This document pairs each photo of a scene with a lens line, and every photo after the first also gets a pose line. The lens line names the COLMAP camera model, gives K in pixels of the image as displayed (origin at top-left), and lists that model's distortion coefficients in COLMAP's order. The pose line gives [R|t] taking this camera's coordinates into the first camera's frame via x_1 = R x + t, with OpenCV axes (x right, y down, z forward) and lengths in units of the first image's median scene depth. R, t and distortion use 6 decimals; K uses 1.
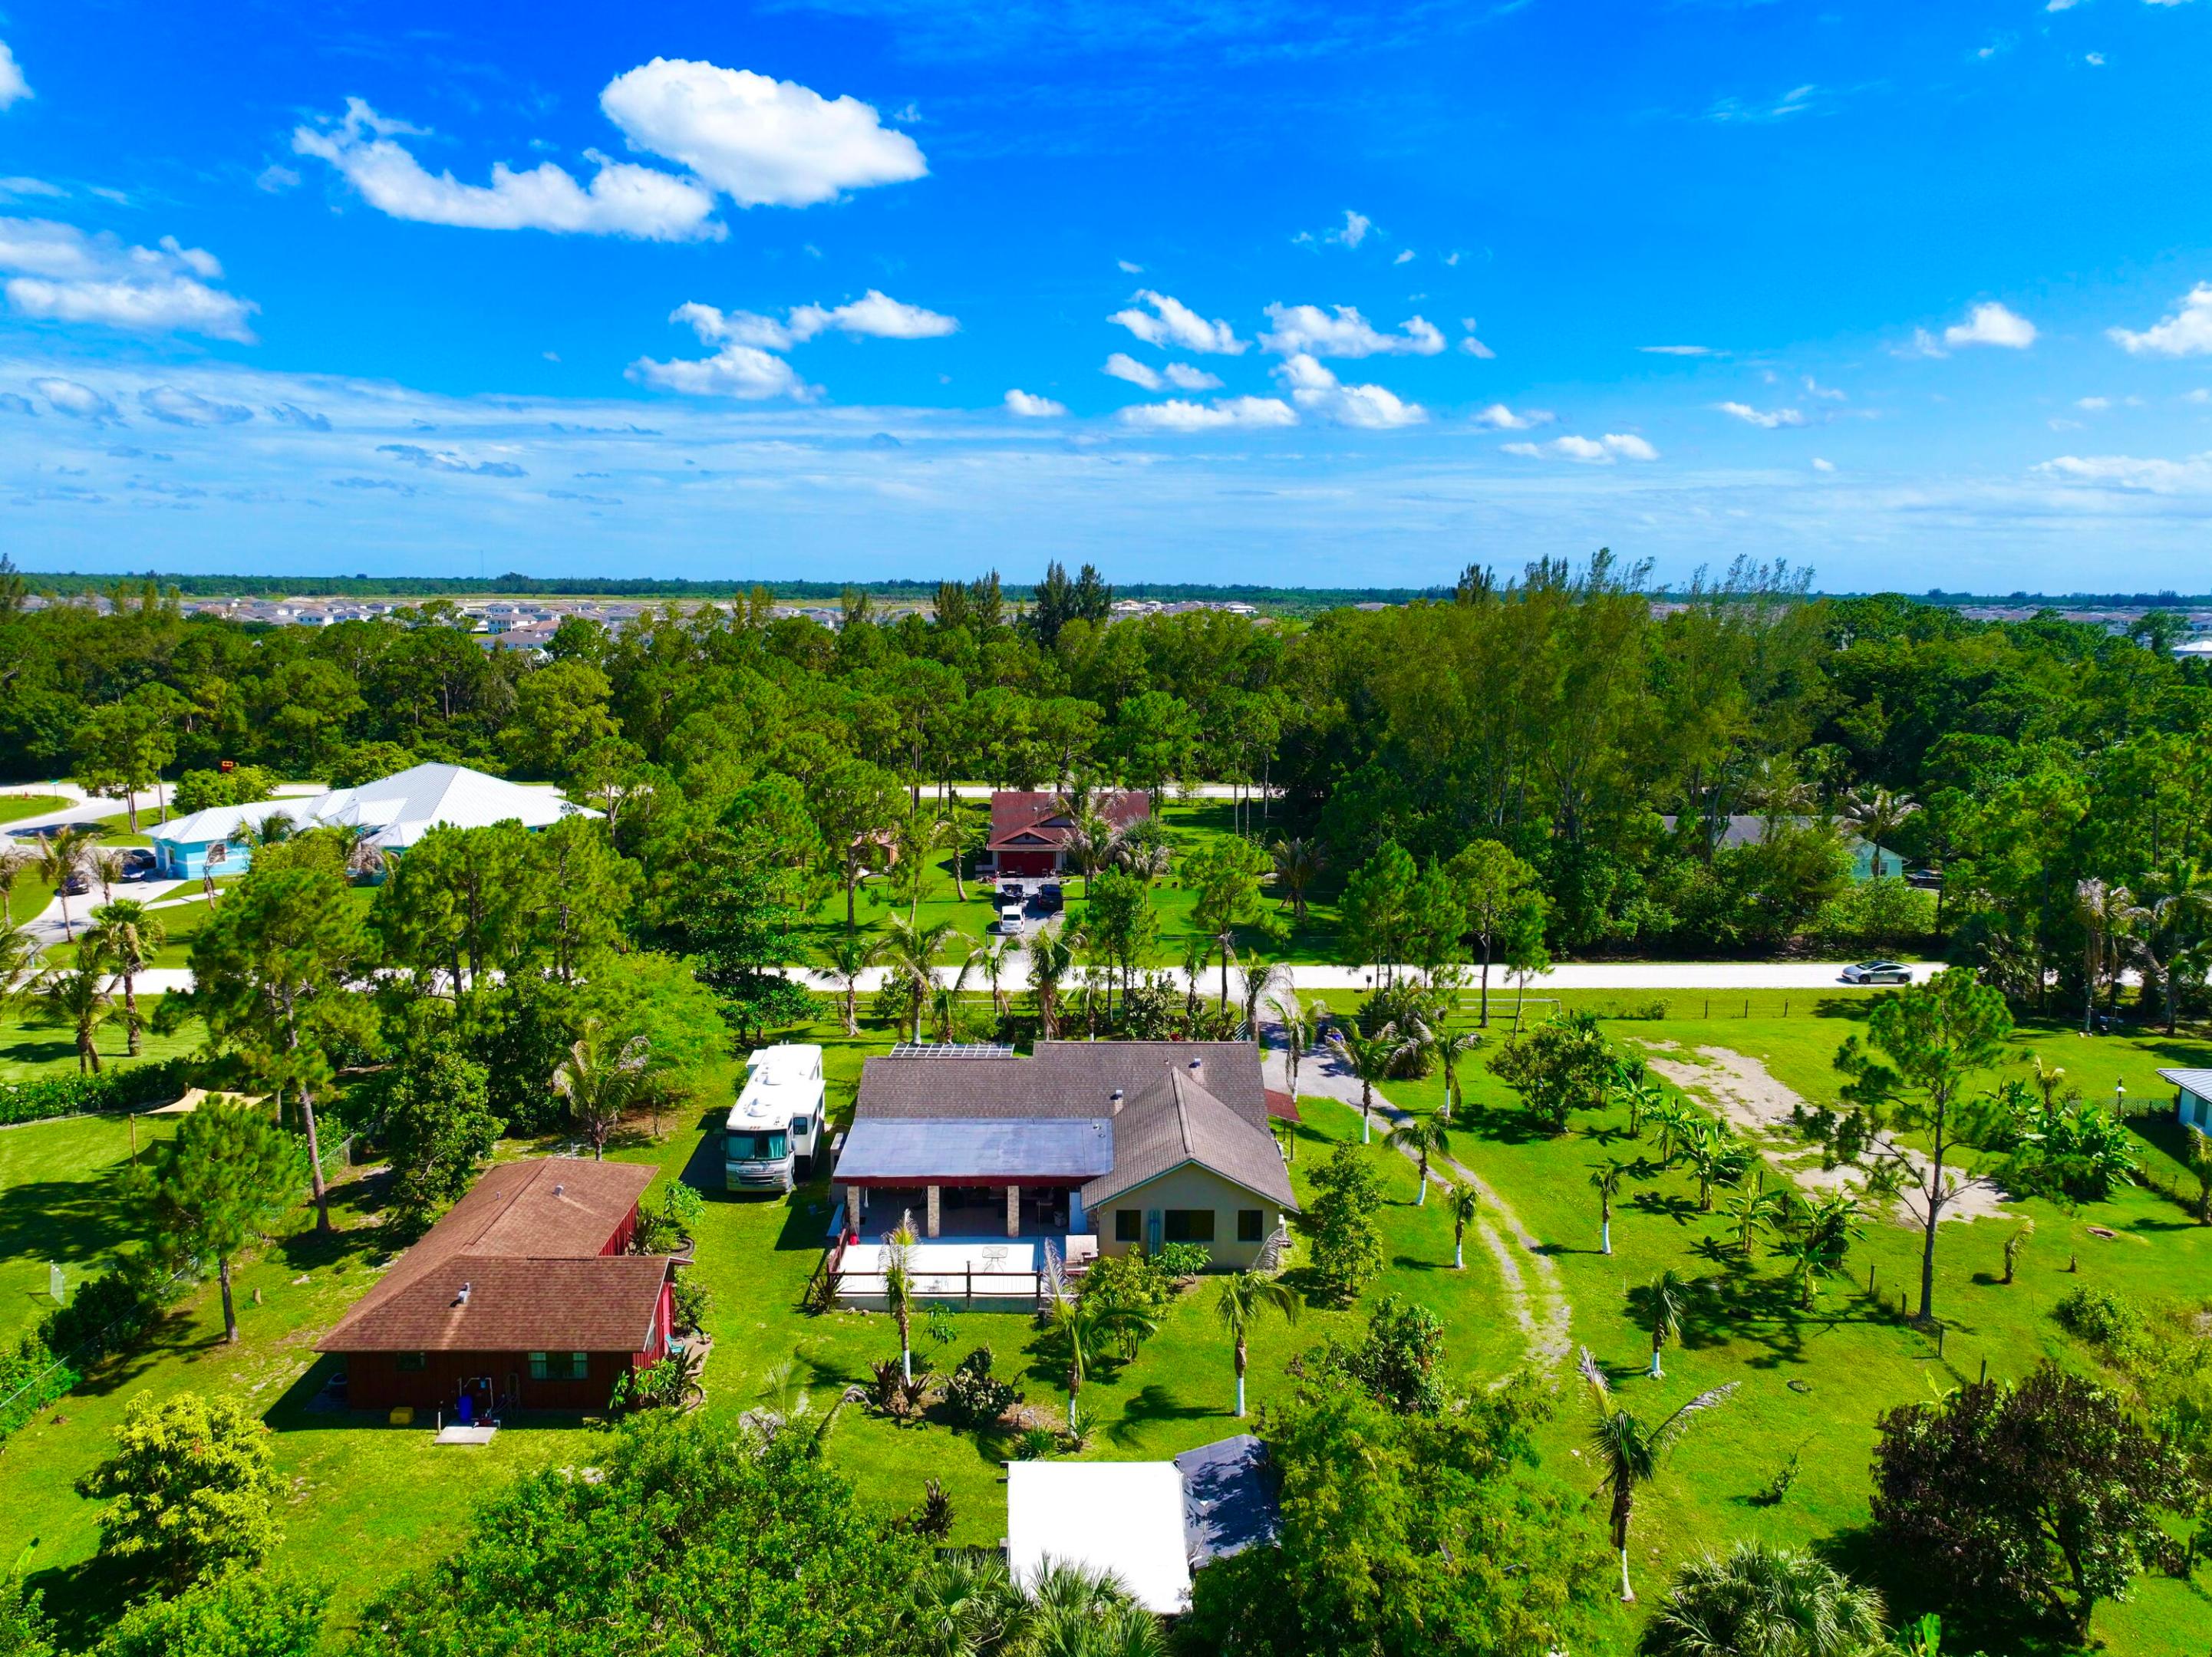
lens RADIAL K [[1554.4, 0, 1112.3], [0, 1554.4, 820.9], [0, 0, 1]] dist [-0.005605, 0.022380]
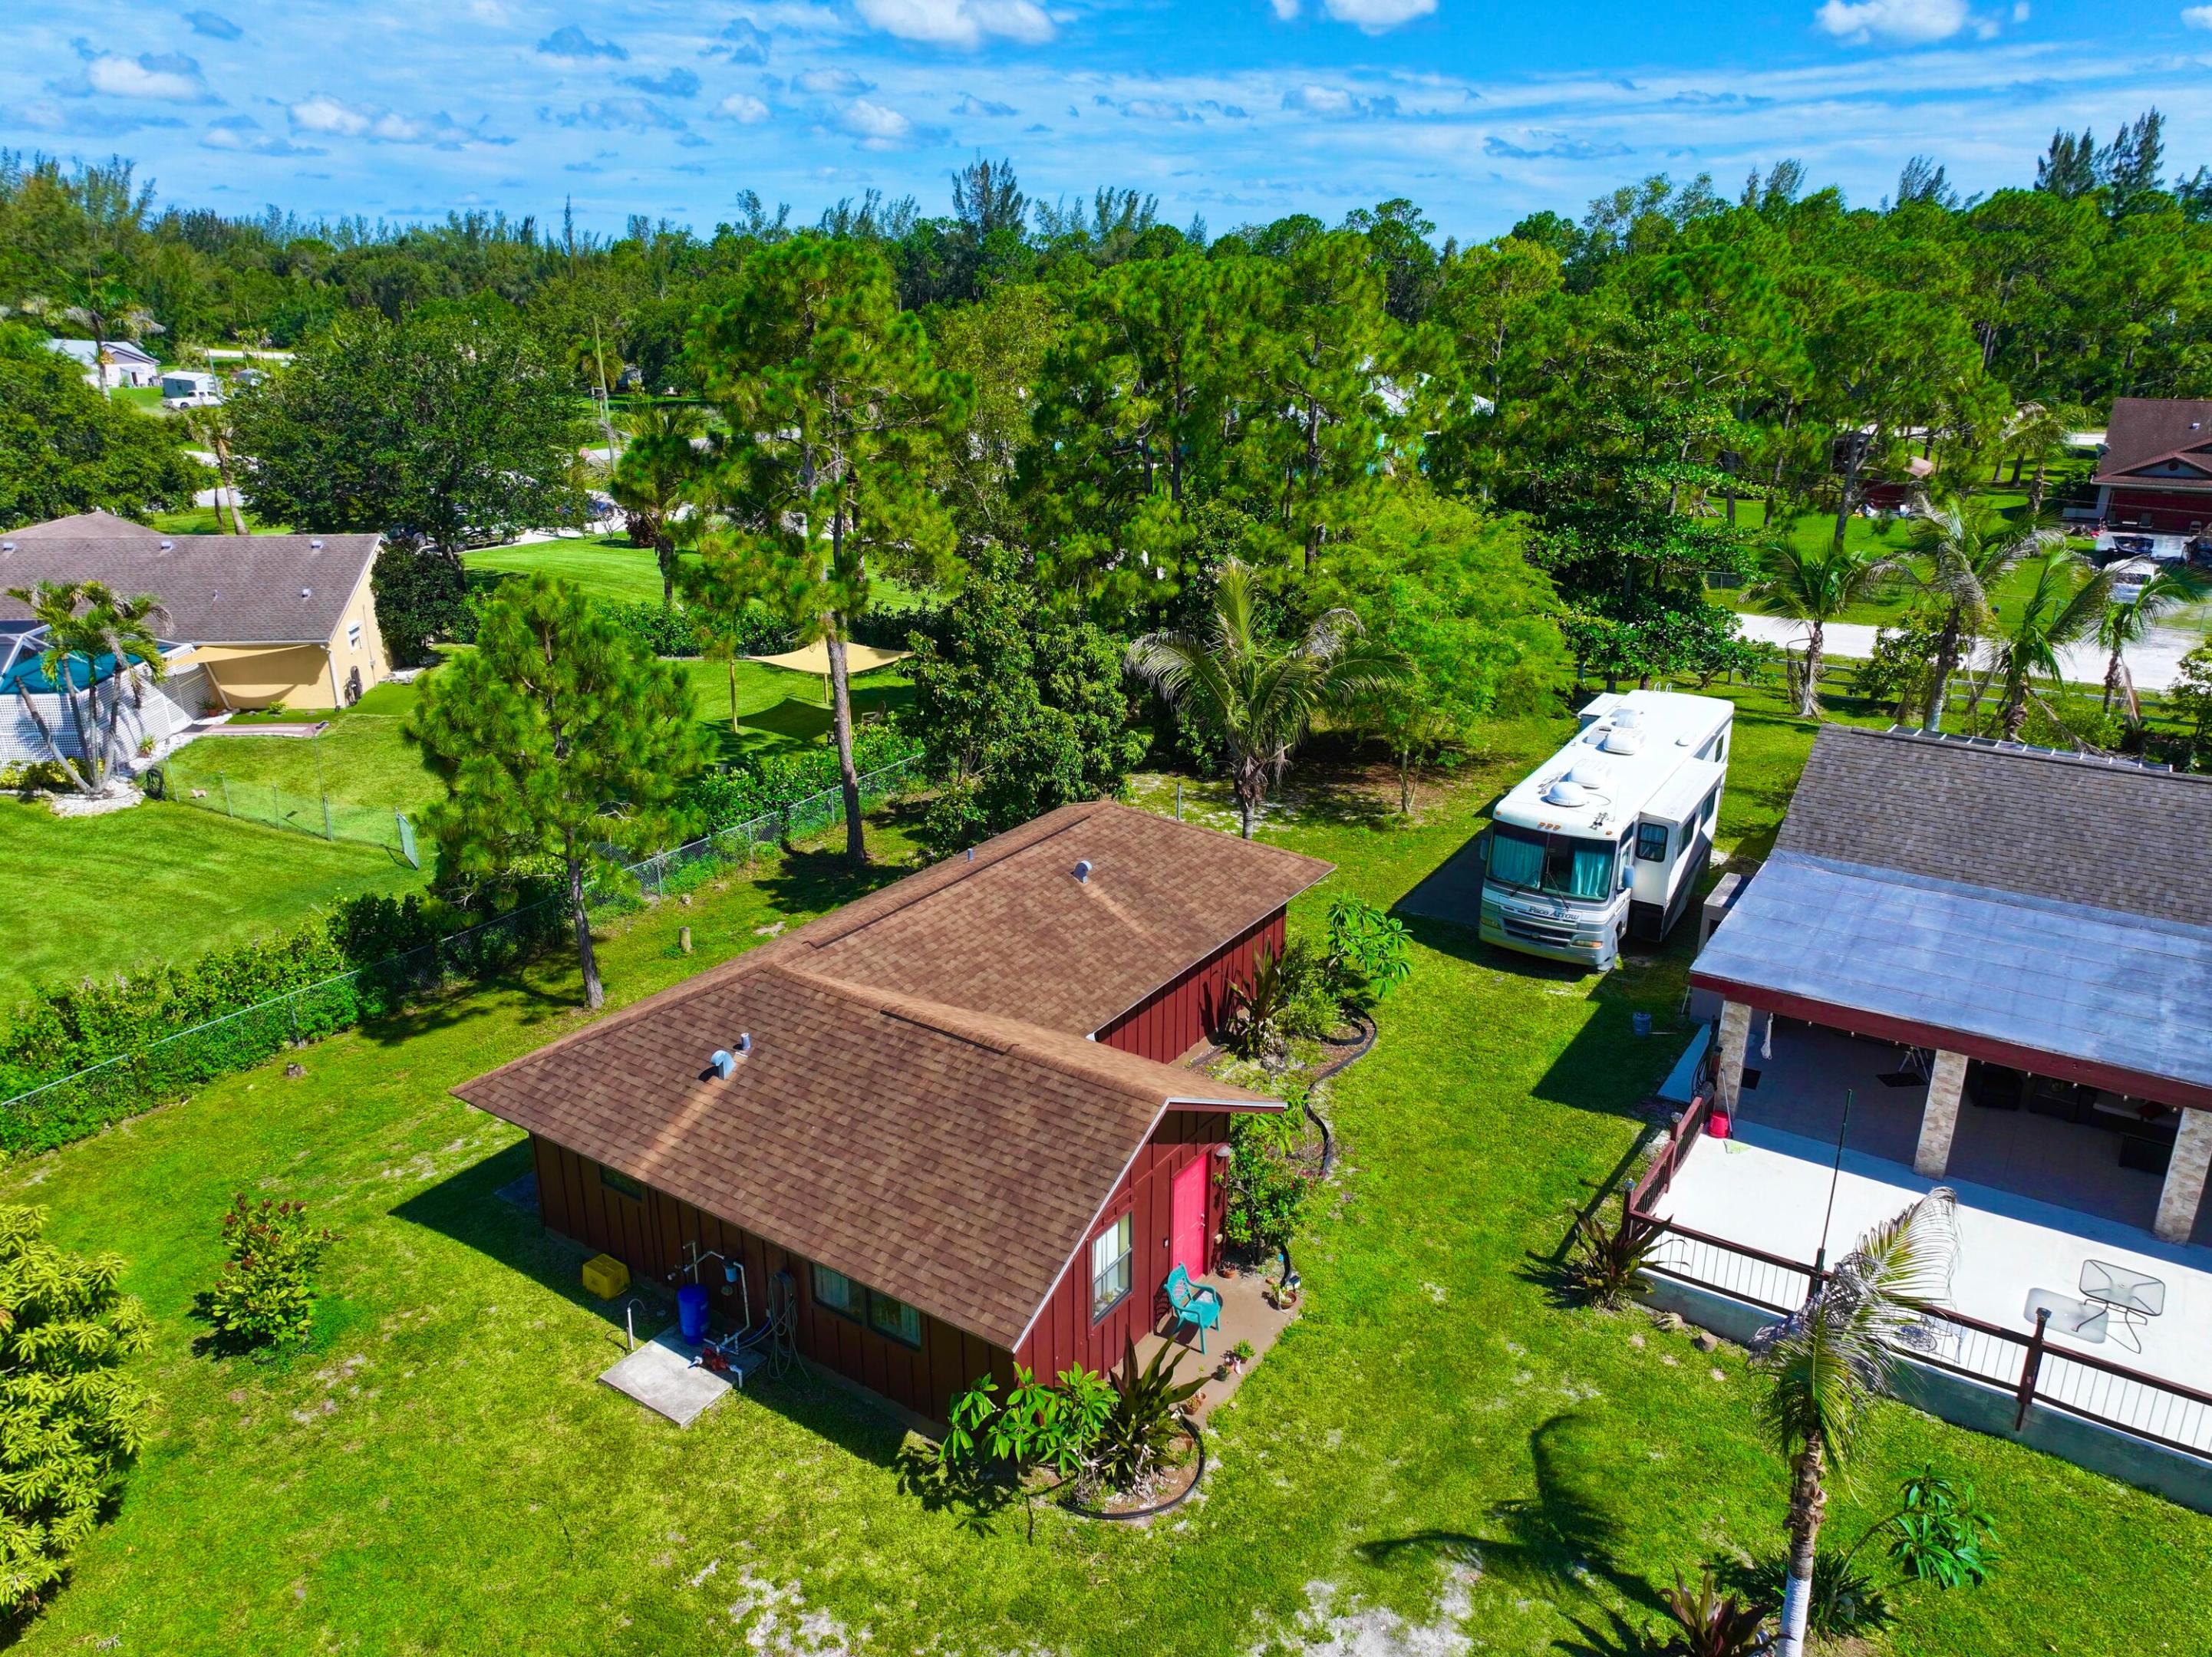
lens RADIAL K [[1549.2, 0, 1112.5], [0, 1549.2, 826.7], [0, 0, 1]] dist [-0.003234, 0.020374]
pose [[0.819028, 0.183282, -0.543692, -0.062581], [-0.076694, 0.974074, 0.212832, 0.081923], [0.568605, -0.132618, 0.811850, 0.413321]]
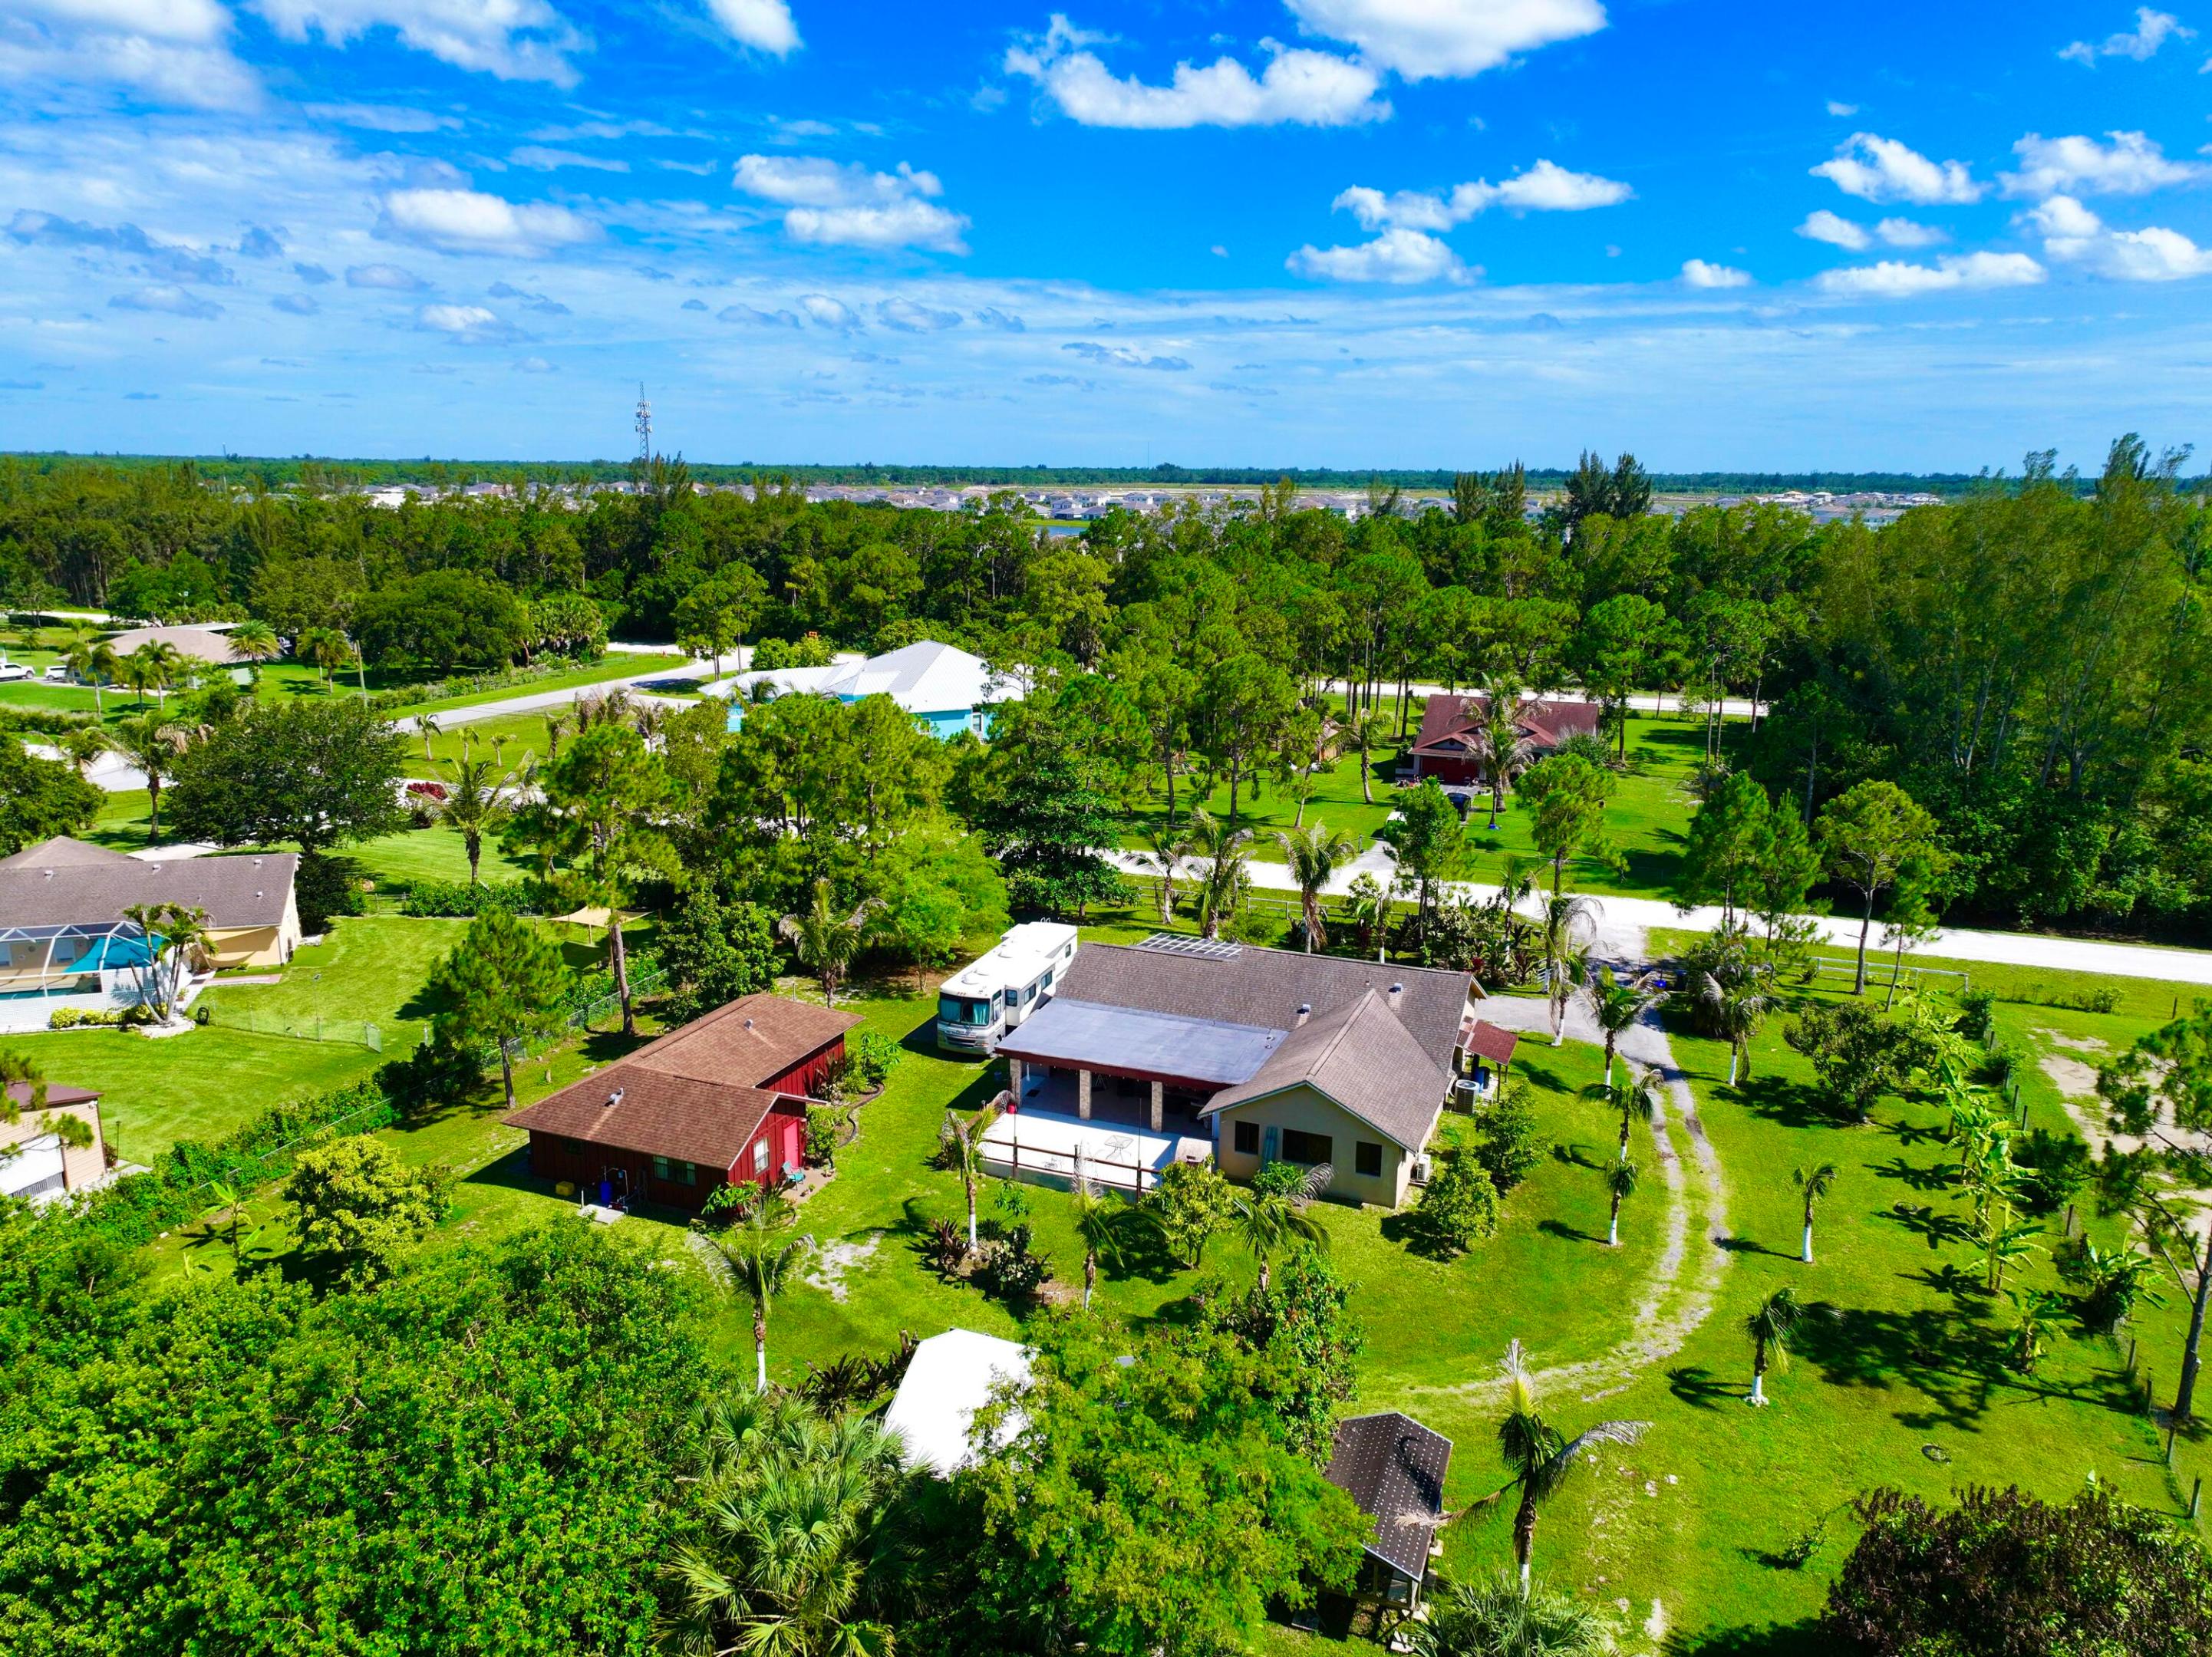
lens RADIAL K [[1551.5, 0, 1111.4], [0, 1551.5, 827.1], [0, 0, 1]] dist [-0.001914, 0.018345]
pose [[0.919443, 0.086964, -0.383486, 0.204219], [-0.058794, 0.994679, 0.084601, -0.010737], [0.388803, -0.055240, 0.919663, 0.046673]]
